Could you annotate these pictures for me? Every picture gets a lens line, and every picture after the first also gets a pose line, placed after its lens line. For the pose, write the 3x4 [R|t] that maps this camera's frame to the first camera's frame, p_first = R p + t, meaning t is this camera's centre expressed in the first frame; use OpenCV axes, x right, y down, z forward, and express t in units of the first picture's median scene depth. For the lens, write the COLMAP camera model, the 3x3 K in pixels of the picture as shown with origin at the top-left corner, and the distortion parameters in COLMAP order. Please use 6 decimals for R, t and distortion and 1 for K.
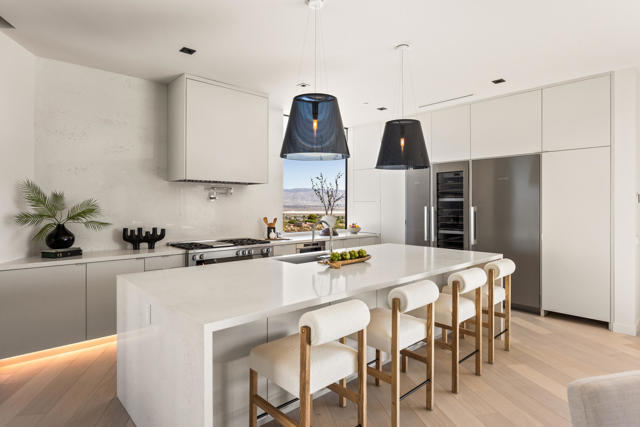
lens RADIAL K [[366.9, 0, 320.0], [0, 366.9, 213.5], [0, 0, 1]] dist [-0.000353, -0.000032]
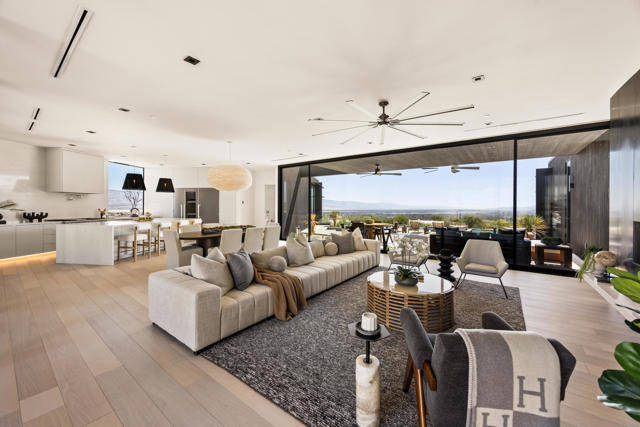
lens RADIAL K [[245.8, 0, 320.0], [0, 245.8, 213.5], [0, 0, 1]] dist [0.000131, 0.000019]
pose [[0.766351, -0.013697, 0.642276, -0.105003], [0.006346, 0.999885, 0.013751, 0.035090], [-0.642390, -0.006462, 0.766350, -1.273149]]
